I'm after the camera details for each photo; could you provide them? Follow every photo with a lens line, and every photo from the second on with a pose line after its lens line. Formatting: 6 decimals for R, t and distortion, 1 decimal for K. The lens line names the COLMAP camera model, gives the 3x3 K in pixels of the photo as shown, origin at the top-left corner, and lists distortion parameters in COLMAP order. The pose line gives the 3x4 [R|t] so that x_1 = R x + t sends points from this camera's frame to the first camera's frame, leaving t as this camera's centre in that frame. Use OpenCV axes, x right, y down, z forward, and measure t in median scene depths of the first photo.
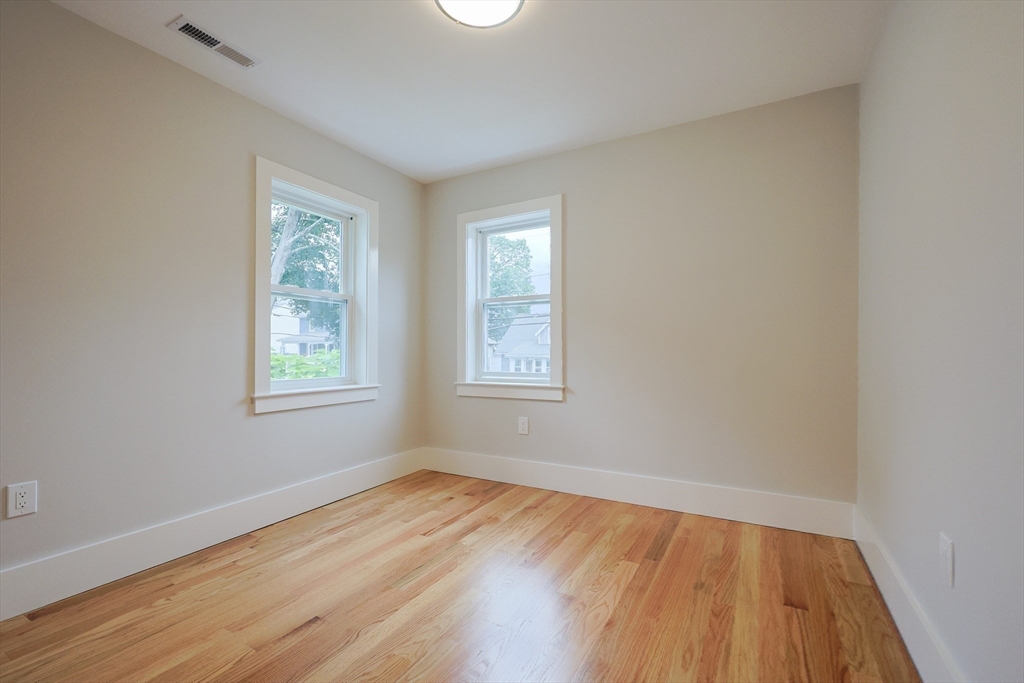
lens RADIAL K [[437.6, 0, 509.4], [0, 437.6, 350.4], [0, 0, 1]] dist [-0.004619, 0.000882]
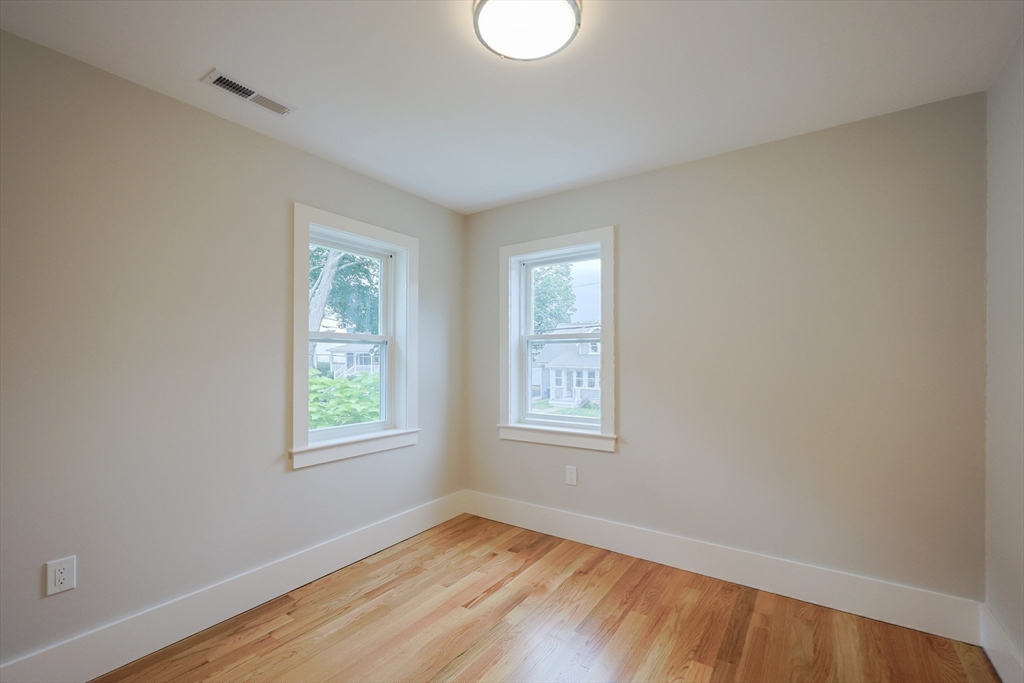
lens RADIAL K [[437.6, 0, 505.9], [0, 437.6, 357.9], [0, 0, 1]] dist [-0.004619, 0.000882]
pose [[0.995107, -0.001789, -0.098788, -0.018124], [0.001597, 0.999997, -0.002018, -0.099317], [0.098792, 0.001850, 0.995106, 0.085211]]
